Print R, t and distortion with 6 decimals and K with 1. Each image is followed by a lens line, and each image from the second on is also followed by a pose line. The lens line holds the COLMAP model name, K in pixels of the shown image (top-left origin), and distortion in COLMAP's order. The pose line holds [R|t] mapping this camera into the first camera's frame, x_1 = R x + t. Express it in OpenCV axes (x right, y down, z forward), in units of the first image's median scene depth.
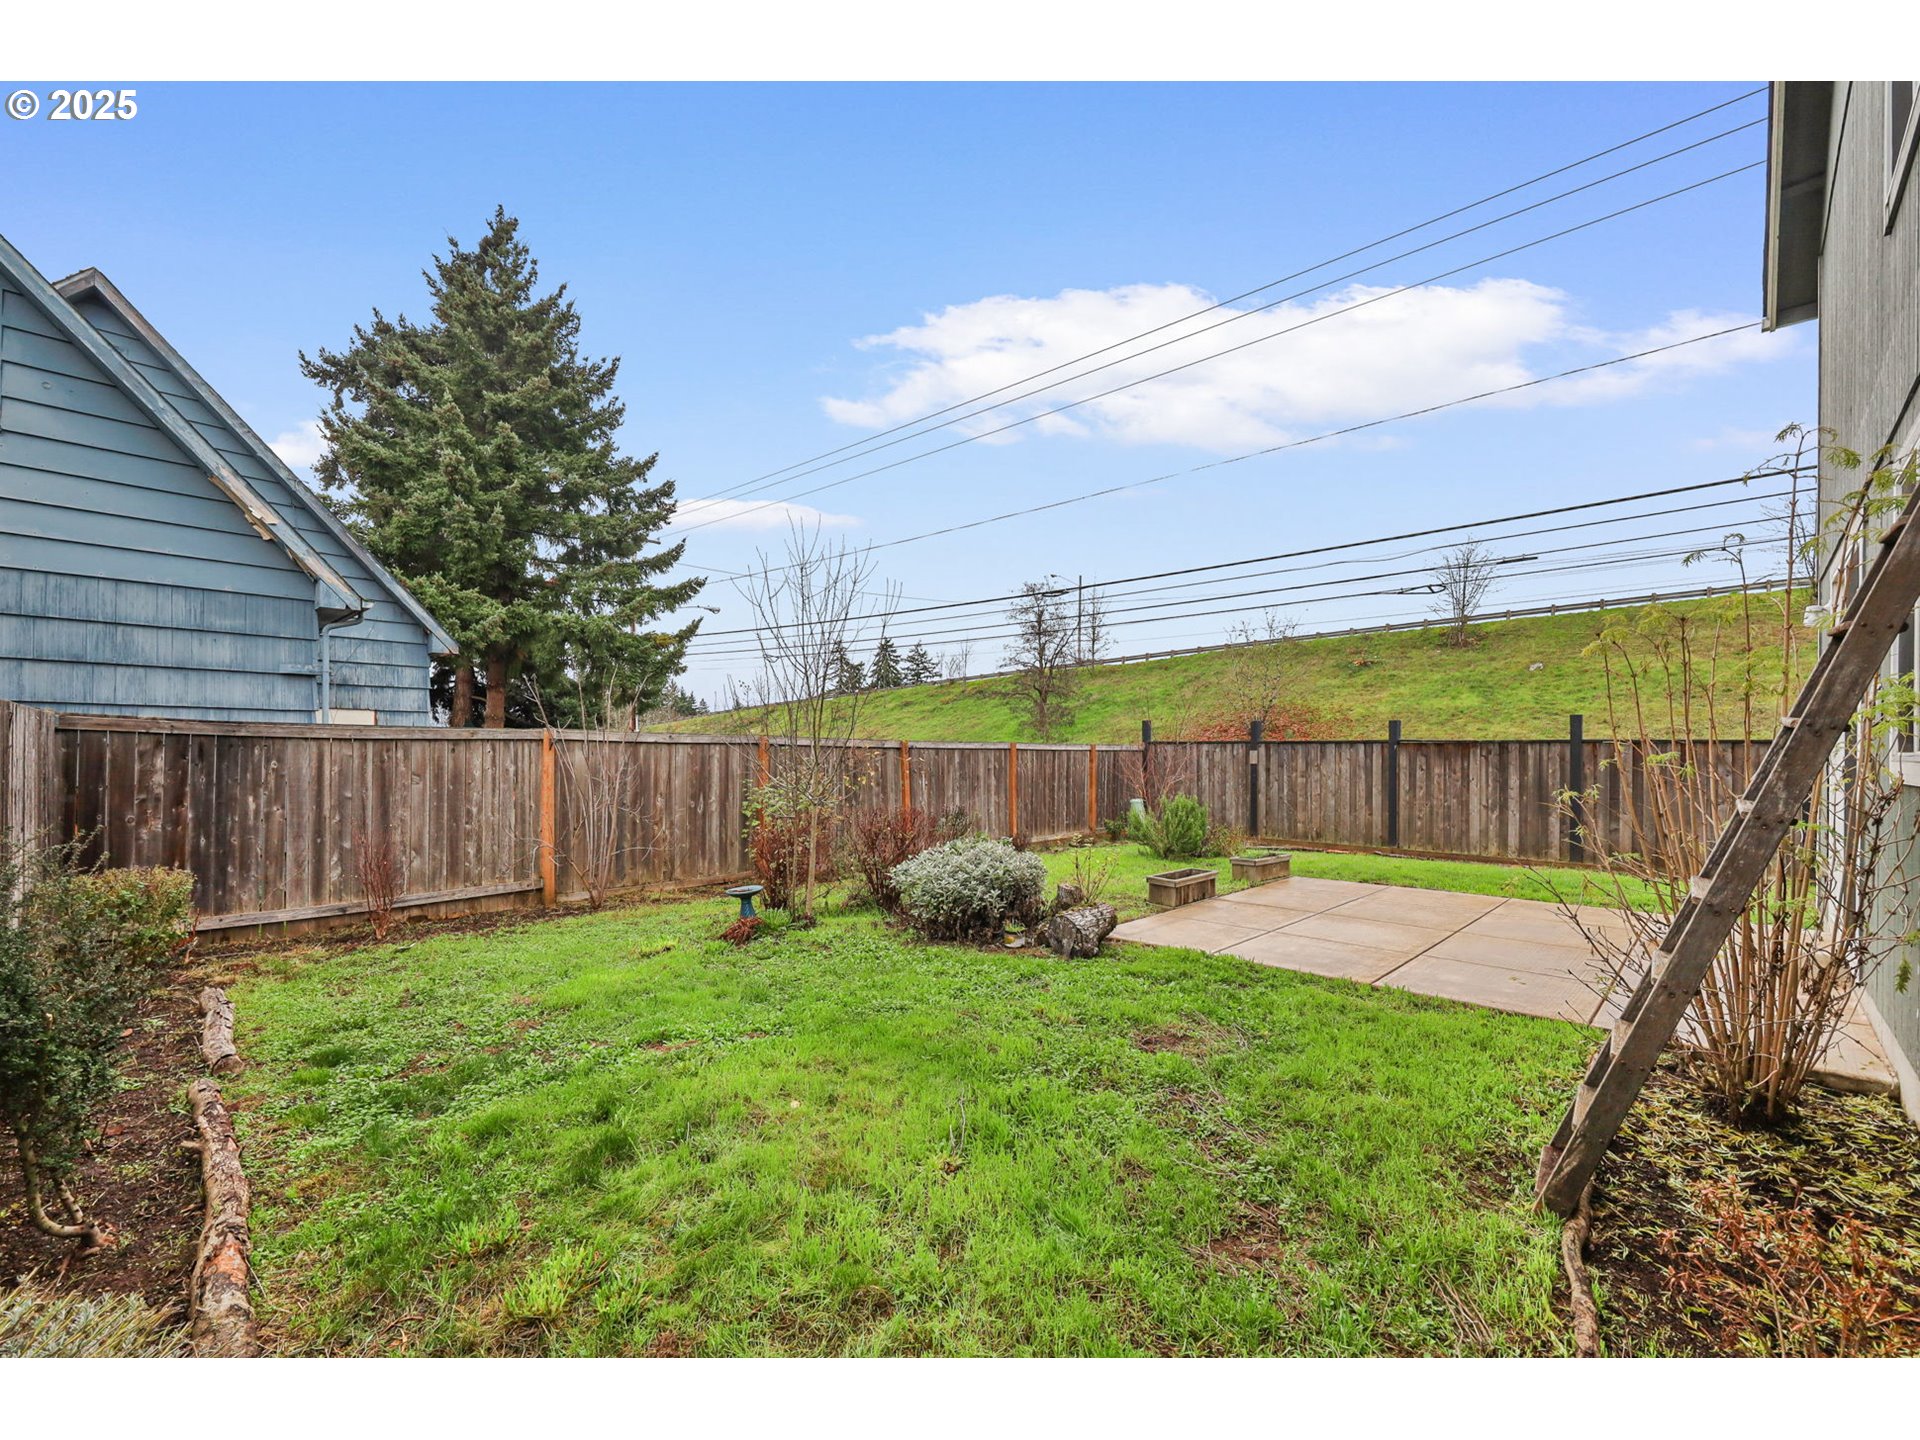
lens RADIAL K [[781.9, 0, 956.8], [0, 781.9, 728.6], [0, 0, 1]] dist [-0.001671, 0.000162]
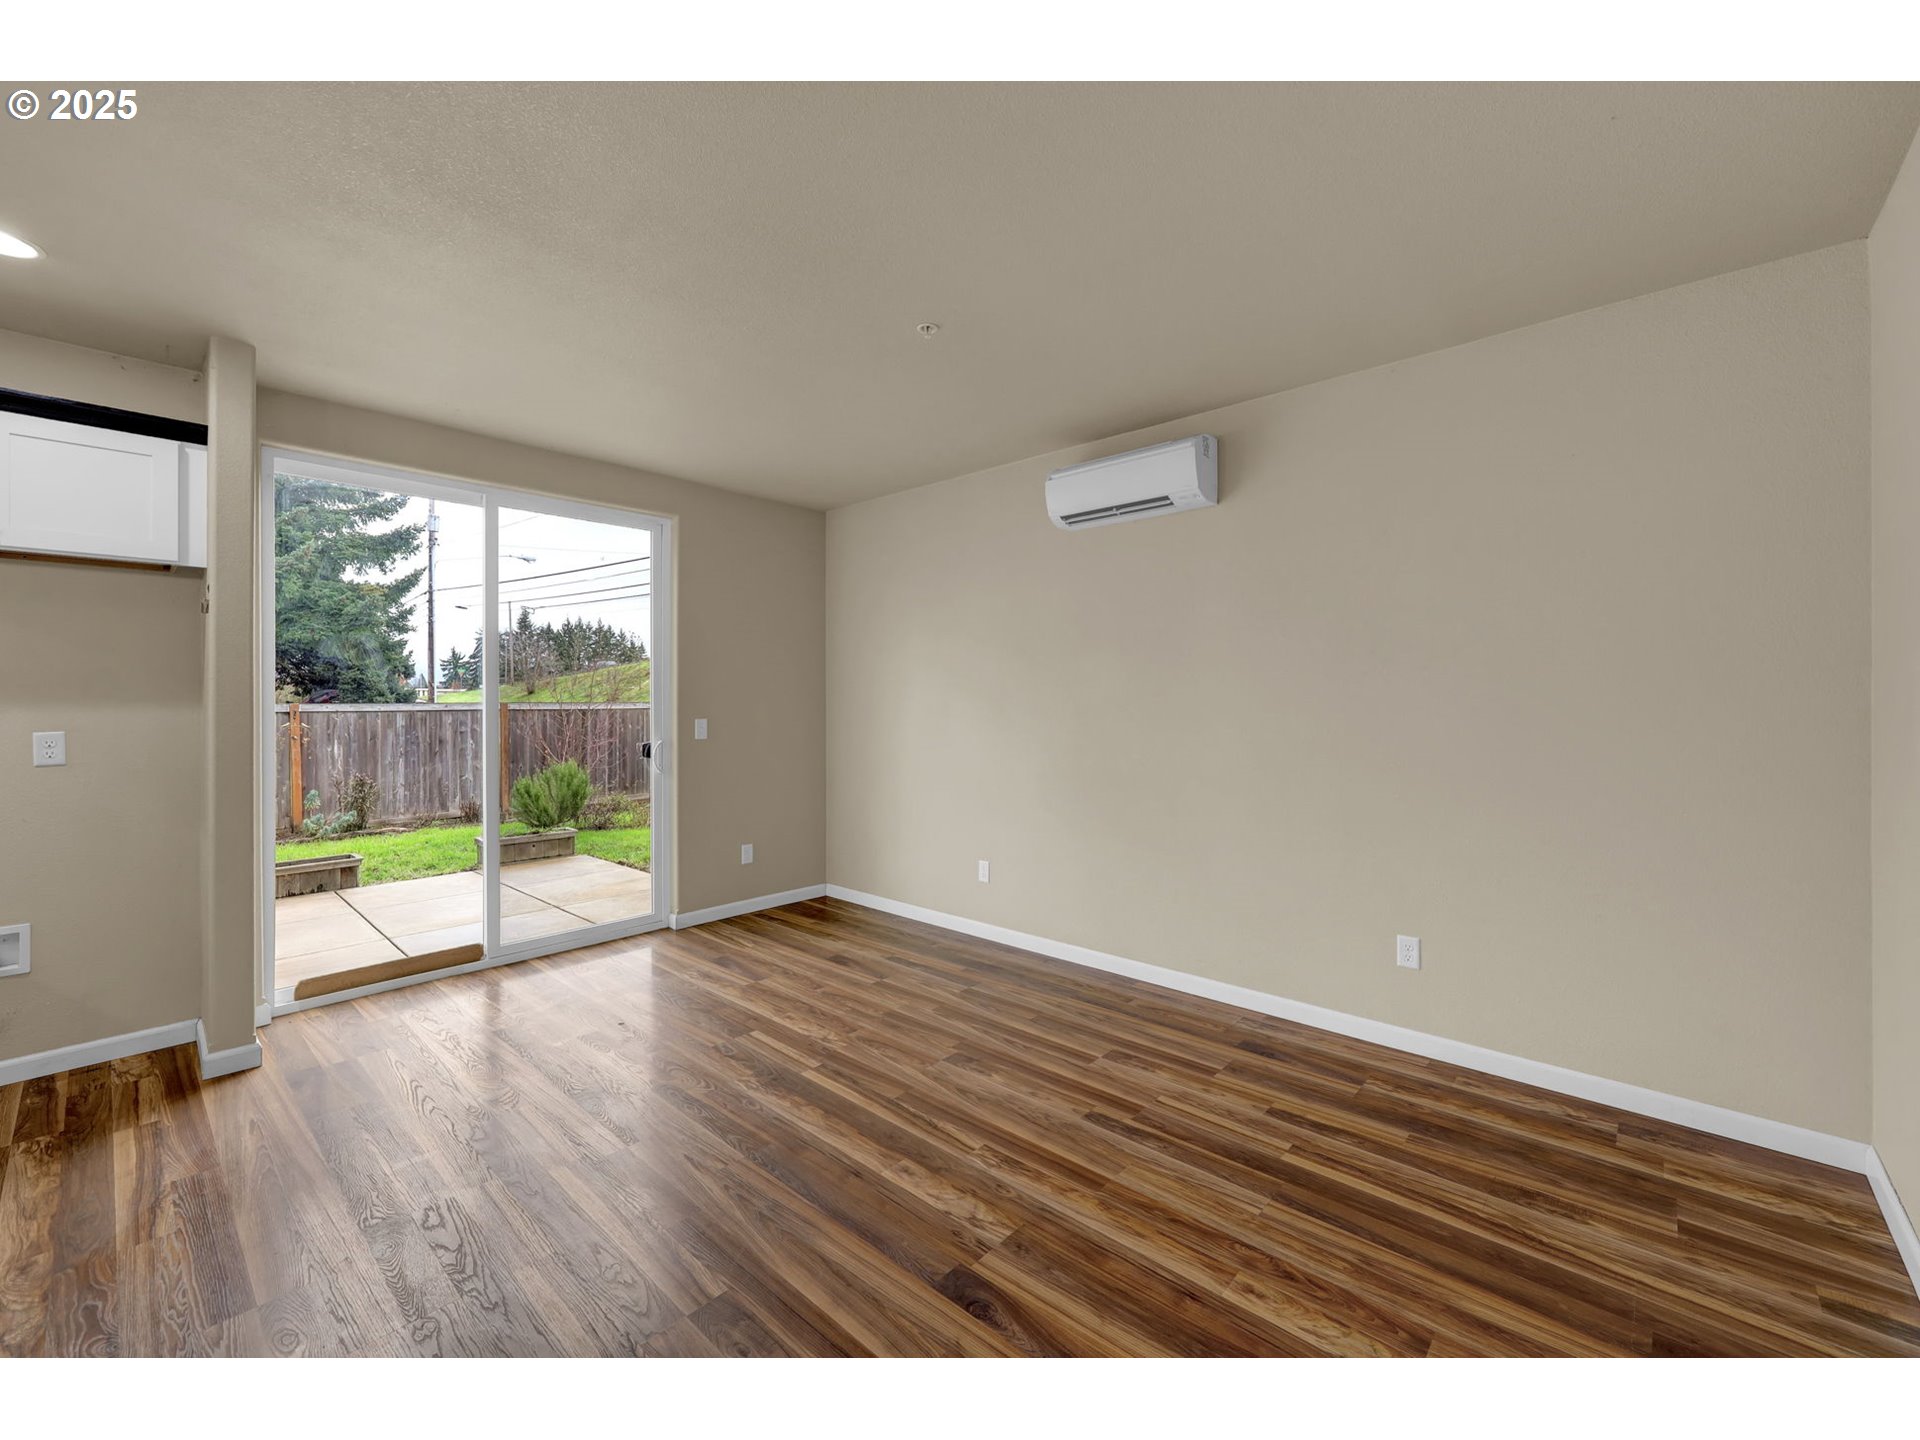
lens RADIAL K [[779.5, 0, 964.1], [0, 779.5, 697.8], [0, 0, 1]] dist [0.000151, 0.000485]
pose [[0.999501, -0.011429, 0.029437, 0.549553], [0.010586, 0.999534, 0.028627, -0.007255], [-0.029750, -0.028301, 0.999157, 0.068982]]
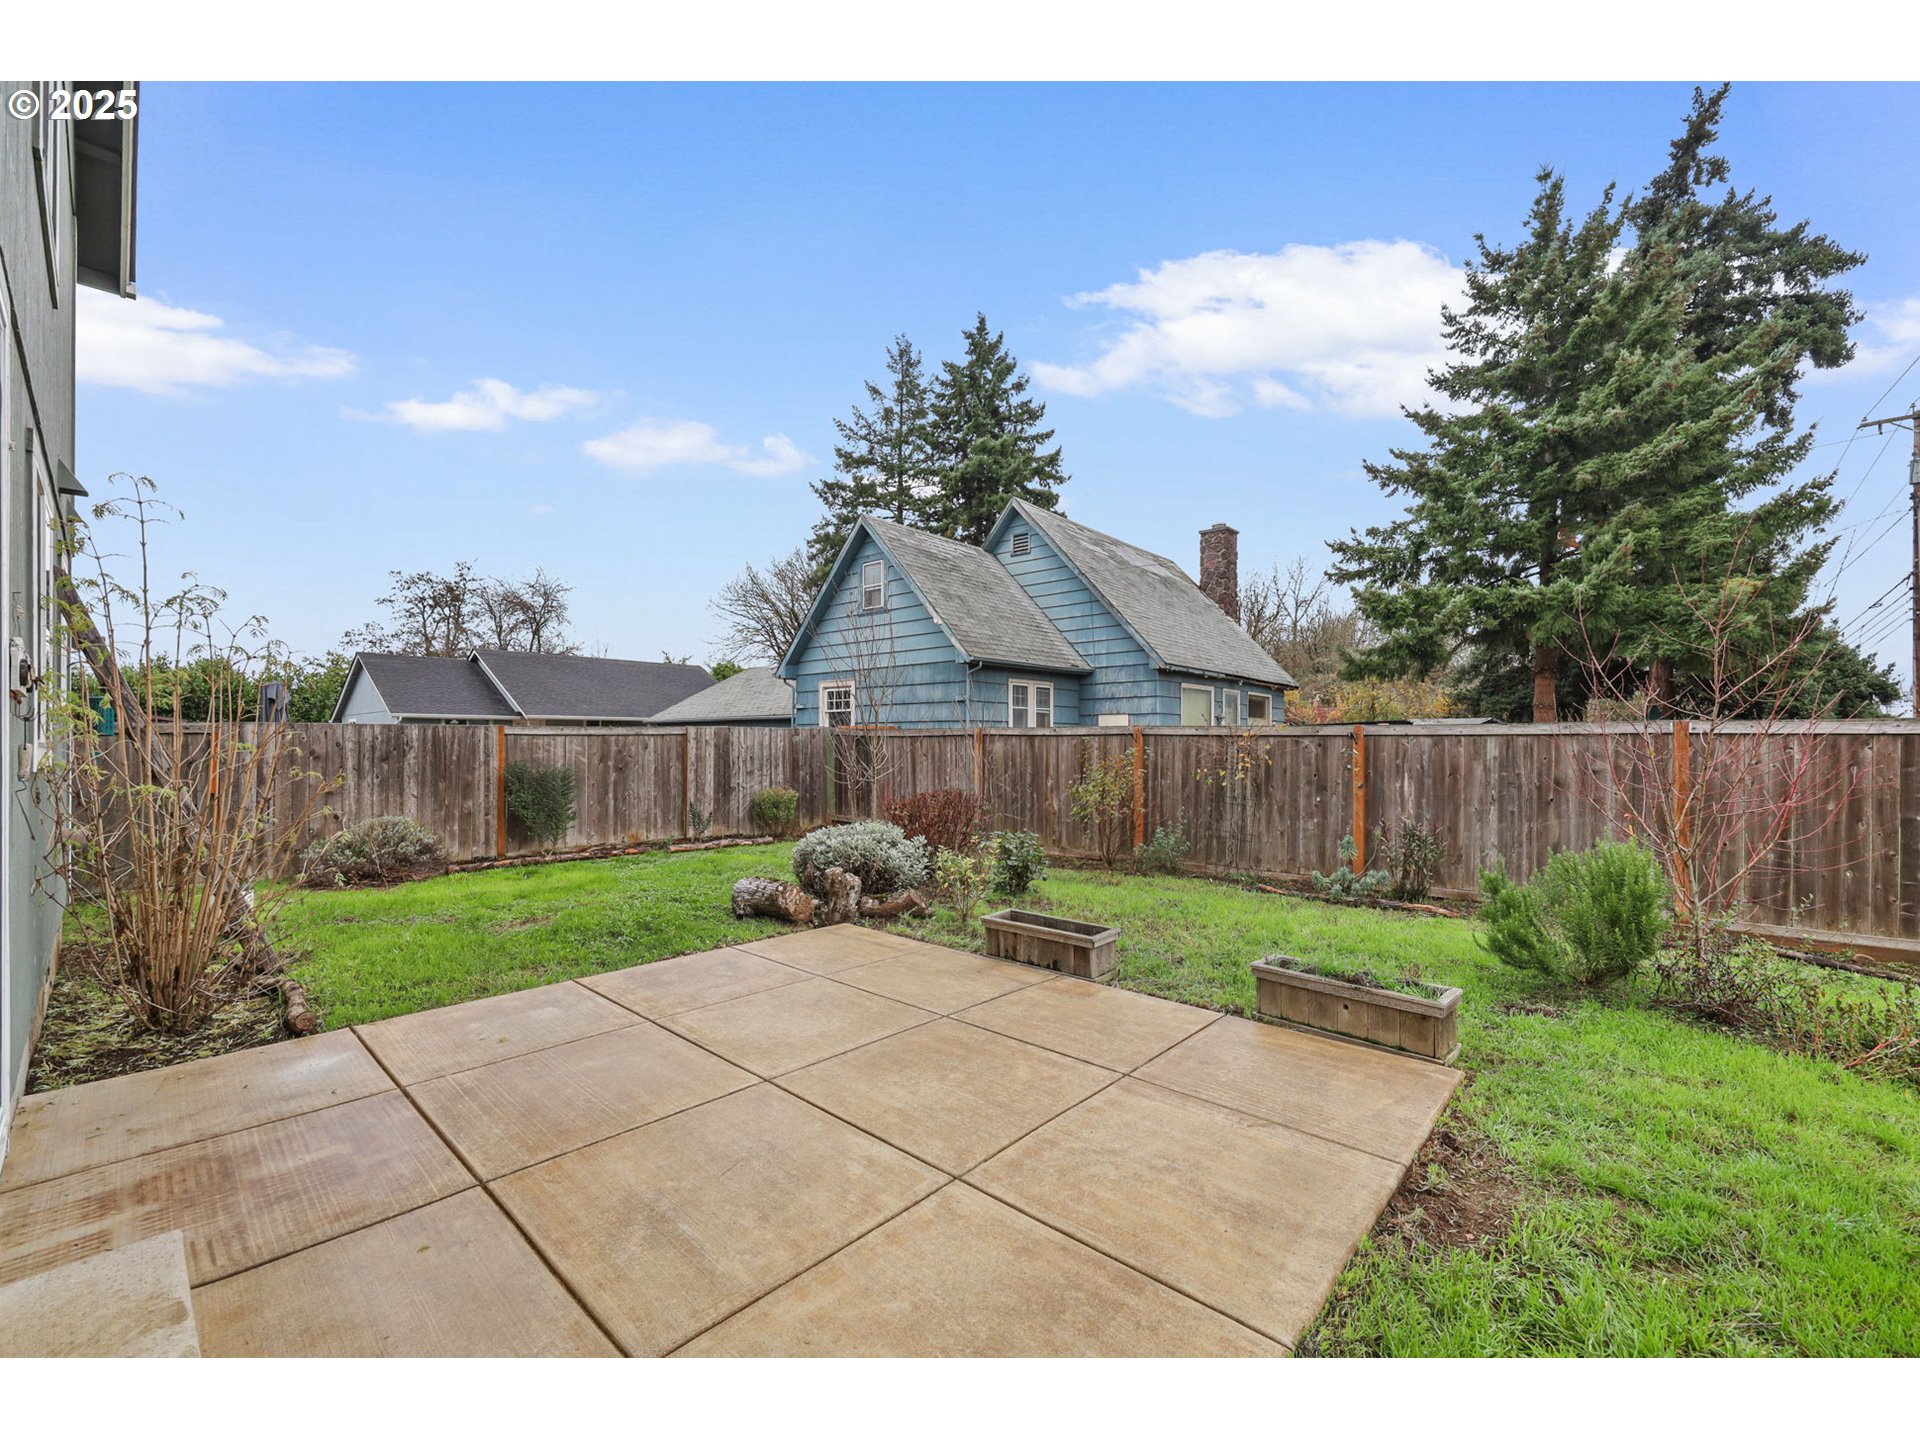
lens RADIAL K [[781.9, 0, 956.8], [0, 781.9, 728.6], [0, 0, 1]] dist [-0.001671, 0.000162]
pose [[0.030920, -0.022920, -0.999259, 0.519047], [0.033431, 0.999201, -0.021884, 0.018227], [0.998963, -0.032729, 0.031662, 0.497820]]
